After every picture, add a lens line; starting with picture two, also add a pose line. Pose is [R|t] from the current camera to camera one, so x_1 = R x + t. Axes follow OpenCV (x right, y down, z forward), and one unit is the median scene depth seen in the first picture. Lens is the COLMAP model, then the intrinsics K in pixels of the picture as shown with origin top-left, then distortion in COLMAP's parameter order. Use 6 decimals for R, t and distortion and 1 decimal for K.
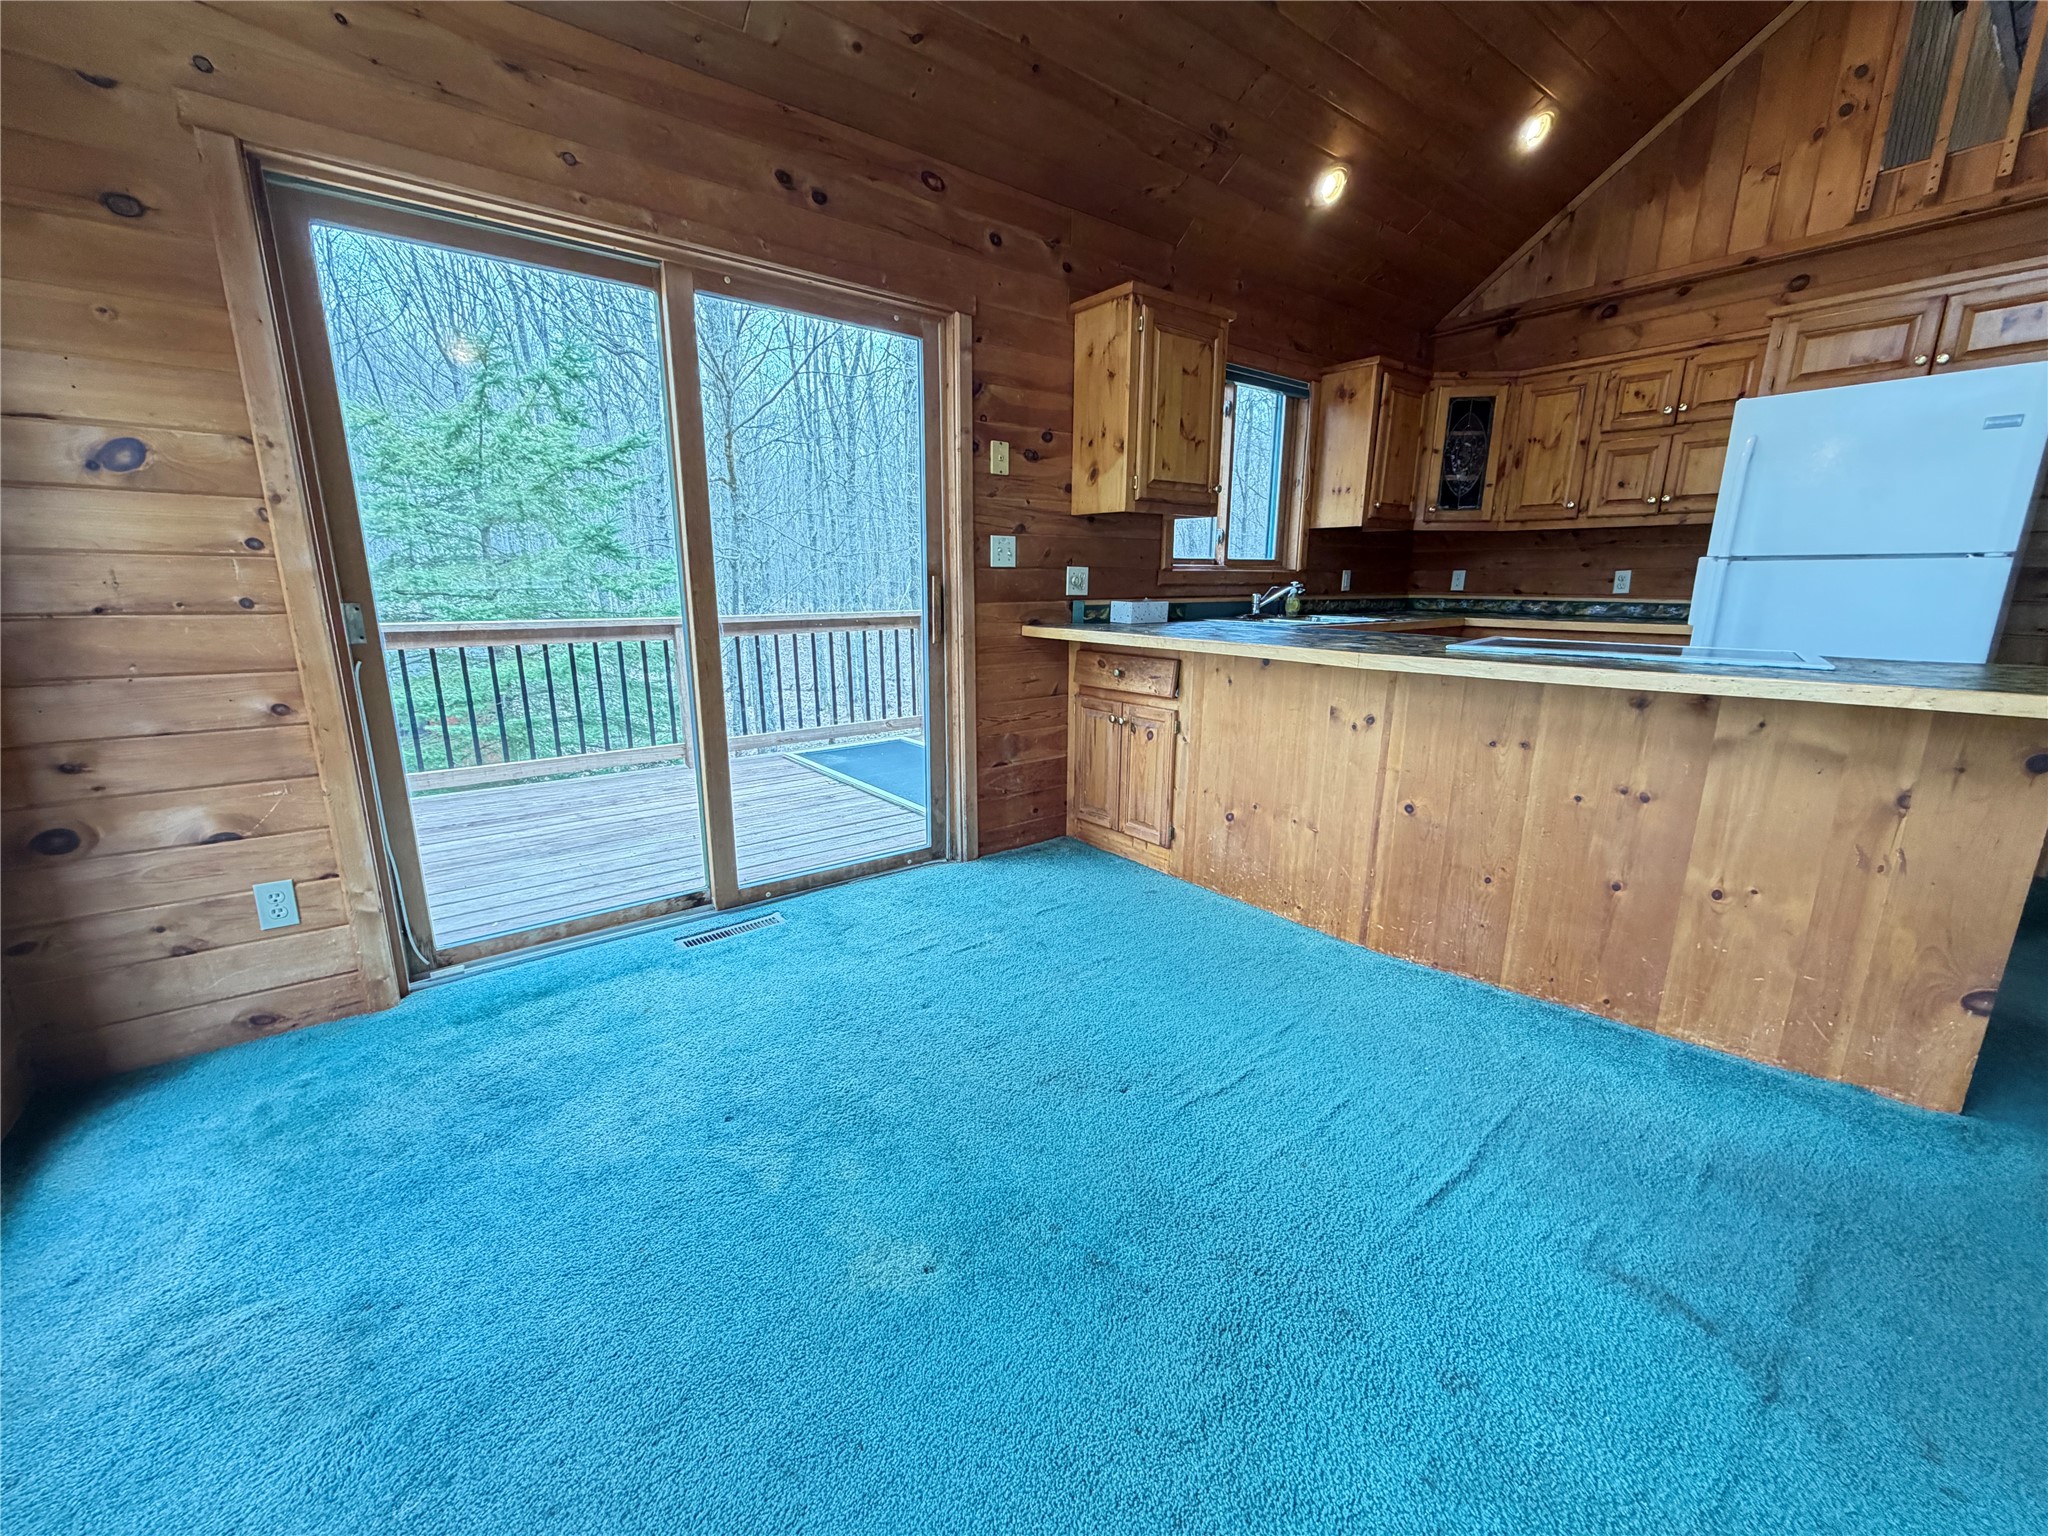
lens RADIAL K [[814.4, 0, 1019.5], [0, 814.4, 769.6], [0, 0, 1]] dist [0.000257, -0.000200]
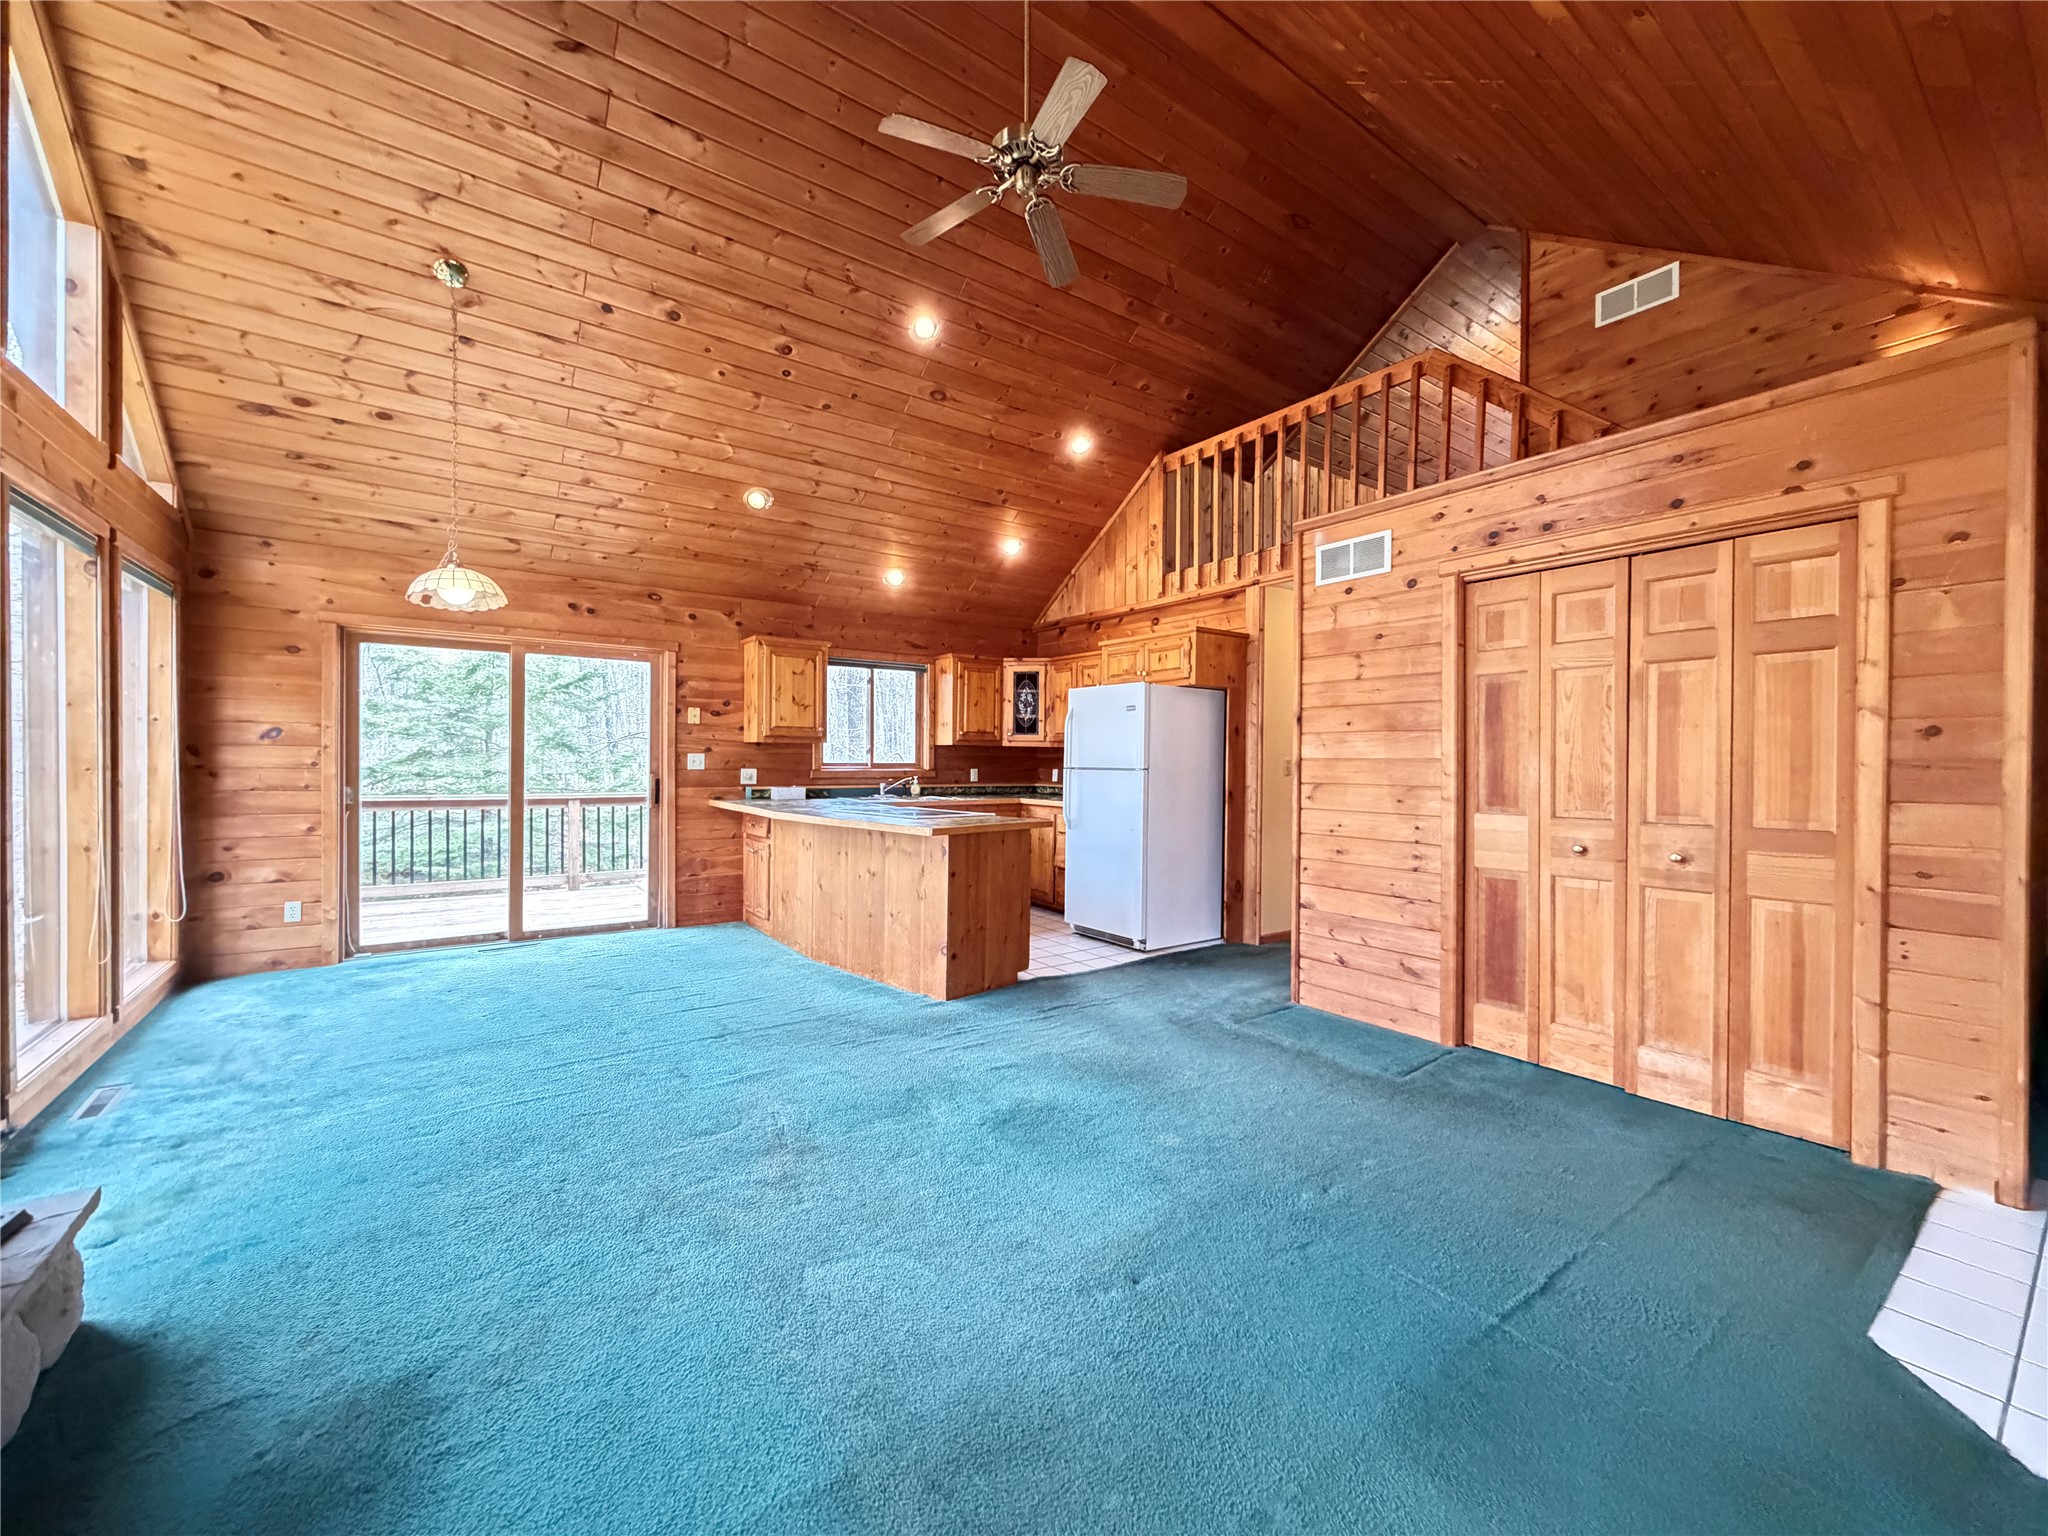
lens RADIAL K [[814.4, 0, 1019.0], [0, 814.4, 769.3], [0, 0, 1]] dist [0.000257, -0.000200]
pose [[0.999179, 0.007580, -0.039797, 0.789511], [-0.016024, 0.976182, -0.216362, 0.147511], [0.037209, 0.216822, 0.975502, -0.810178]]
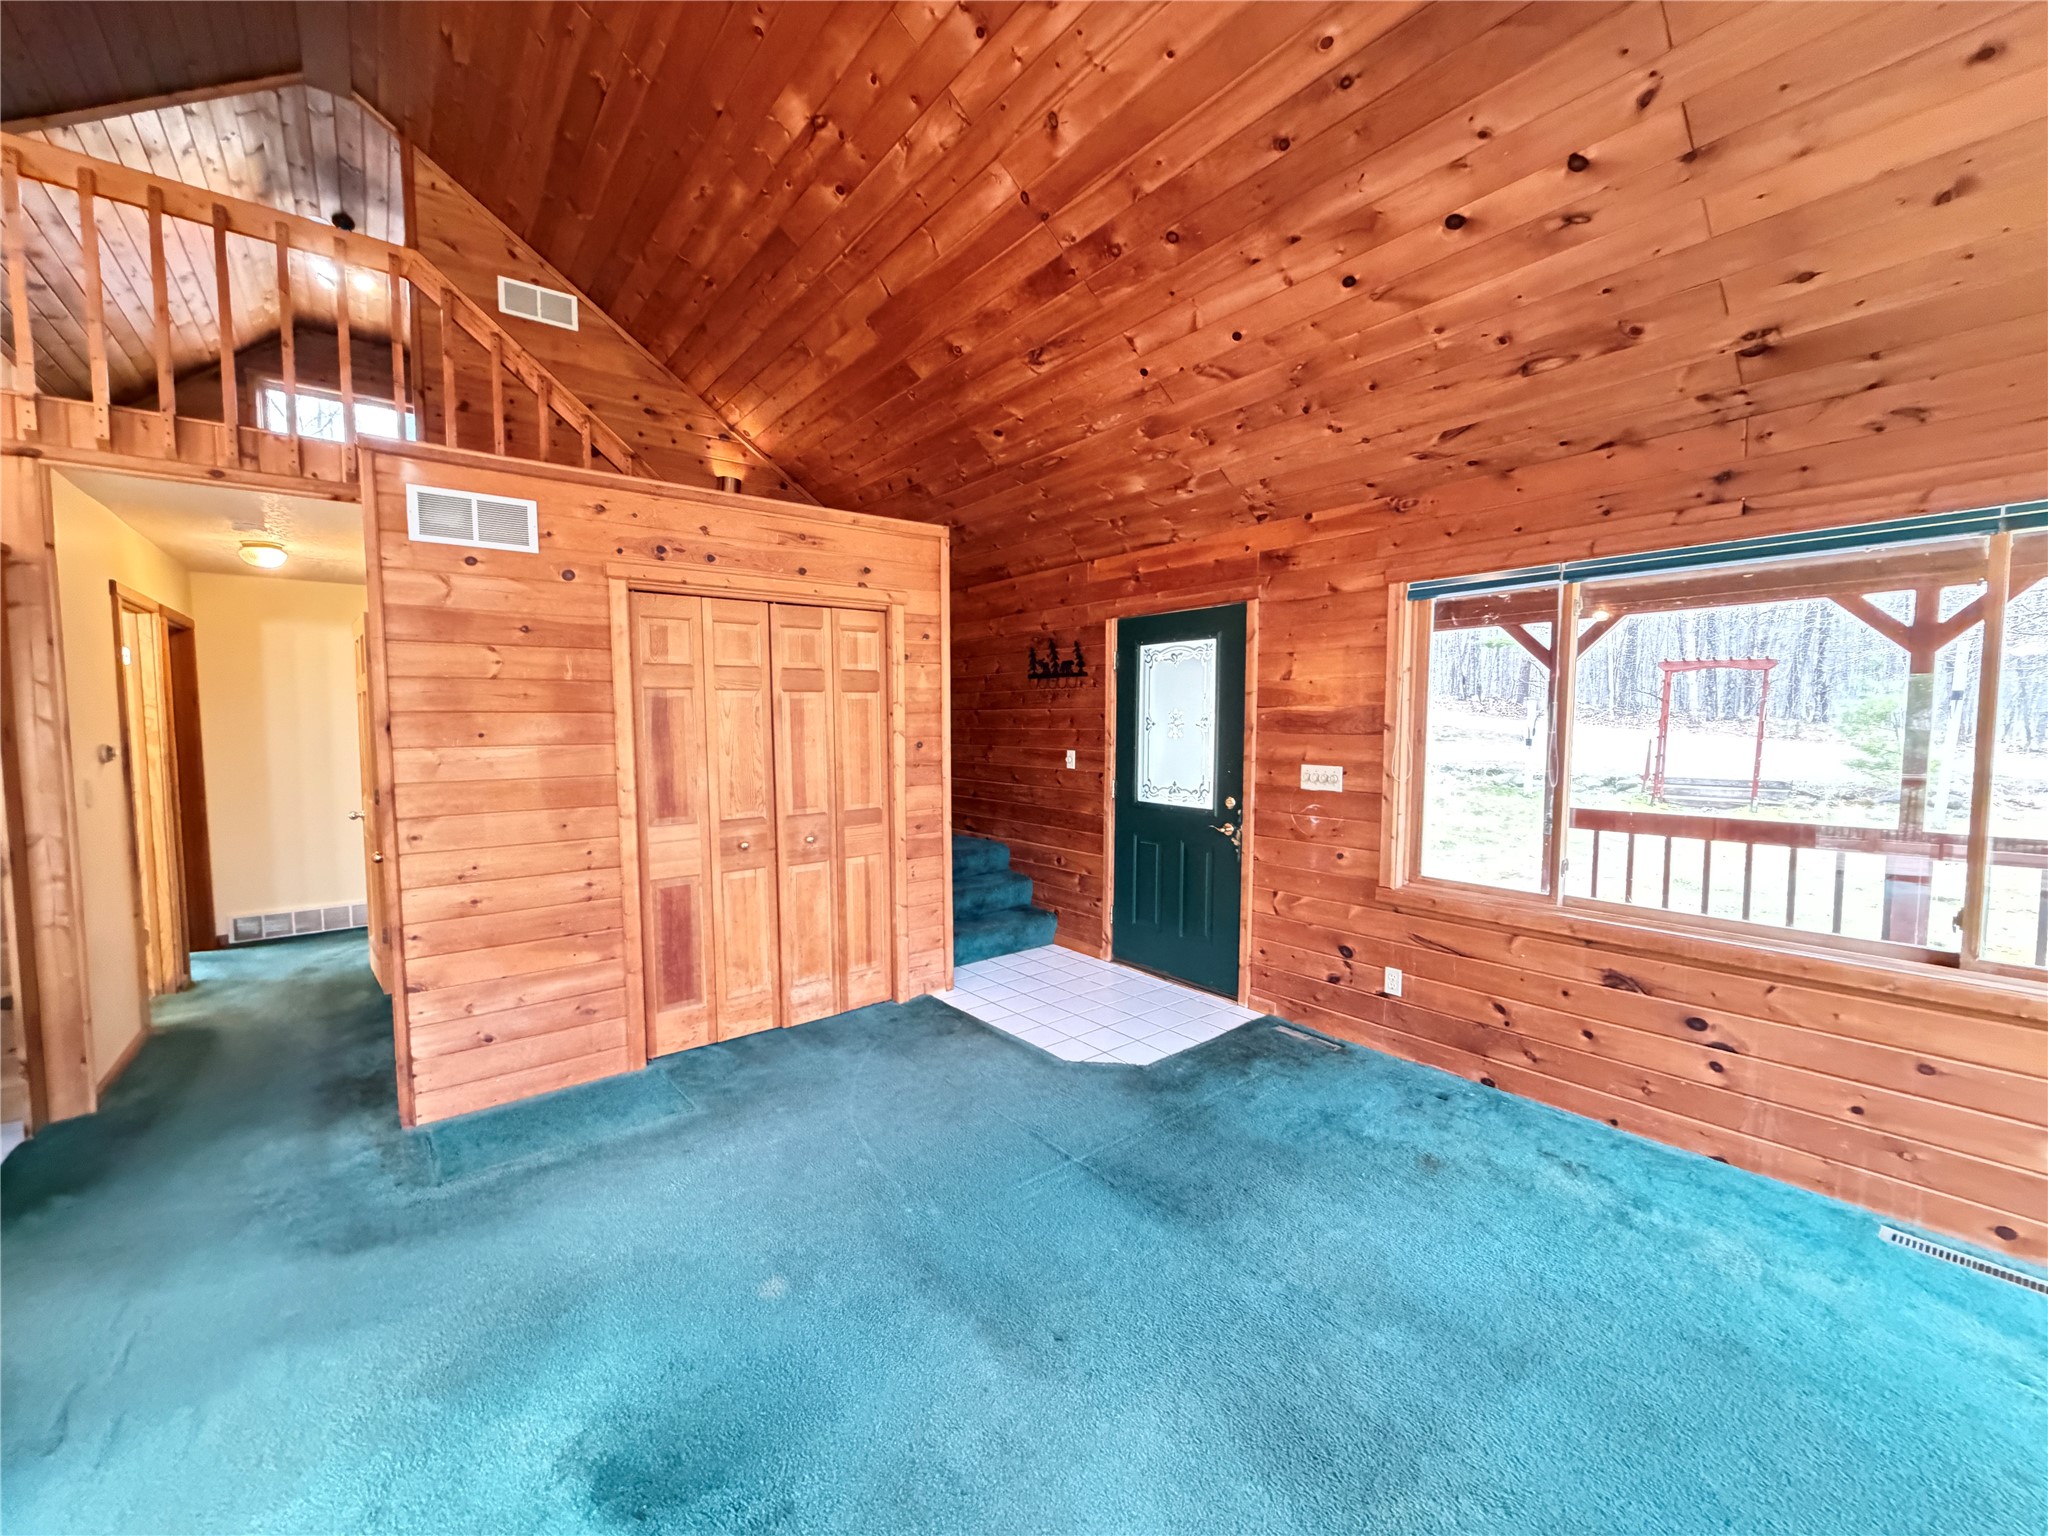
lens RADIAL K [[814.4, 0, 1022.4], [0, 814.4, 770.0], [0, 0, 1]] dist [0.000257, -0.000200]
pose [[-0.011093, -0.066041, 0.997755, 0.270012], [0.231221, 0.970604, 0.066815, -0.076135], [-0.972838, 0.231443, 0.004503, -0.204814]]
